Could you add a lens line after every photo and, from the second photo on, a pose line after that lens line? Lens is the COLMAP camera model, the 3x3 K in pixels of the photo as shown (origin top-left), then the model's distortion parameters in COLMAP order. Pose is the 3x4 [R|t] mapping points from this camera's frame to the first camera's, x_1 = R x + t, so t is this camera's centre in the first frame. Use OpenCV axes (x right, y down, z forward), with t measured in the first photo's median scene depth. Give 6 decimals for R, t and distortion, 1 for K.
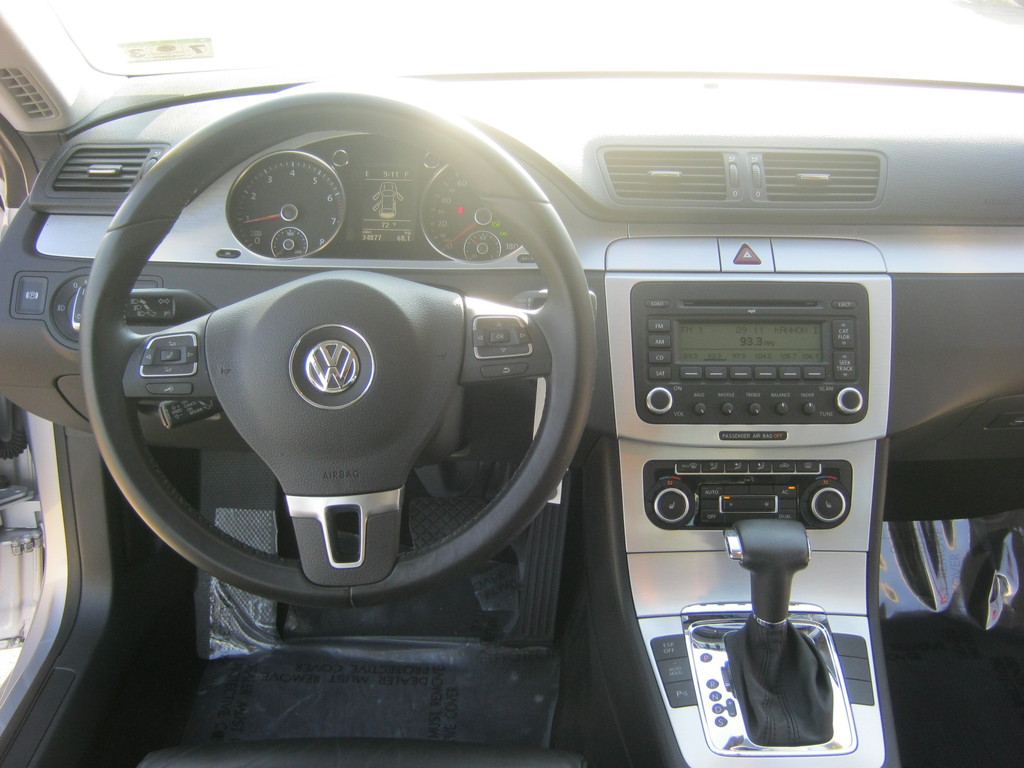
lens RADIAL K [[1138.8, 0, 512.0], [0, 1138.8, 384.0], [0, 0, 1]] dist [-0.105166, 0.058468]
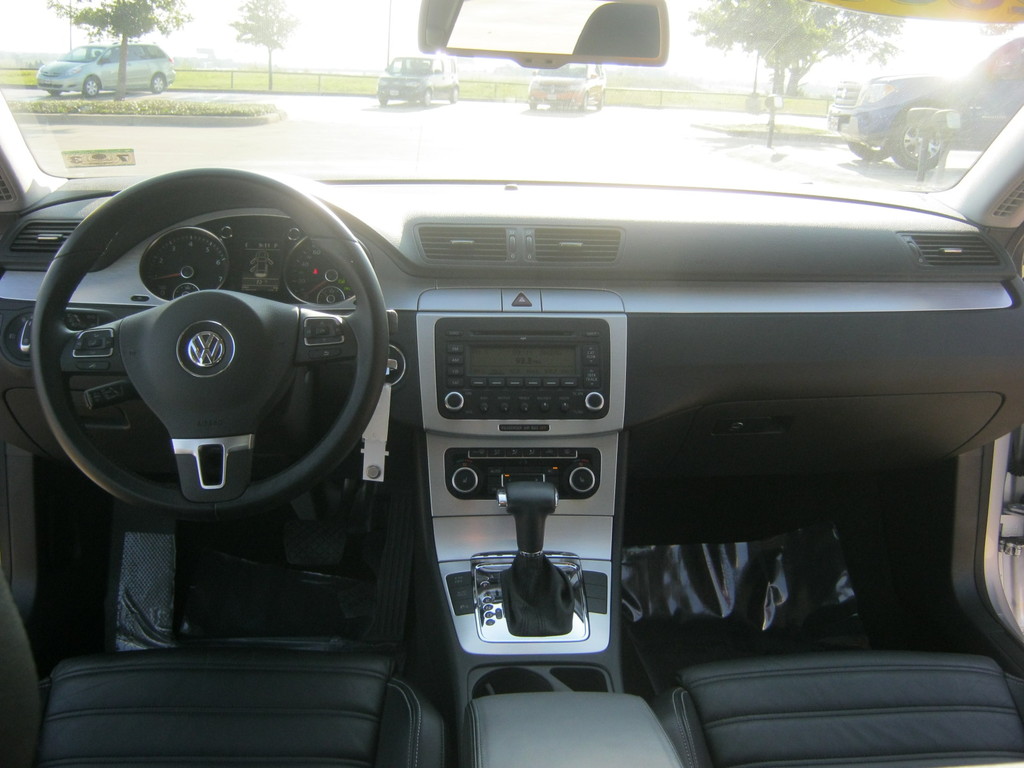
lens RADIAL K [[1138.8, 0, 512.0], [0, 1138.8, 384.0], [0, 0, 1]] dist [-0.105166, 0.058468]
pose [[0.997906, 0.000518, 0.064684, 0.108901], [0.008411, 0.990439, -0.137691, 0.180273], [-0.064137, 0.137947, 0.988361, -0.354946]]
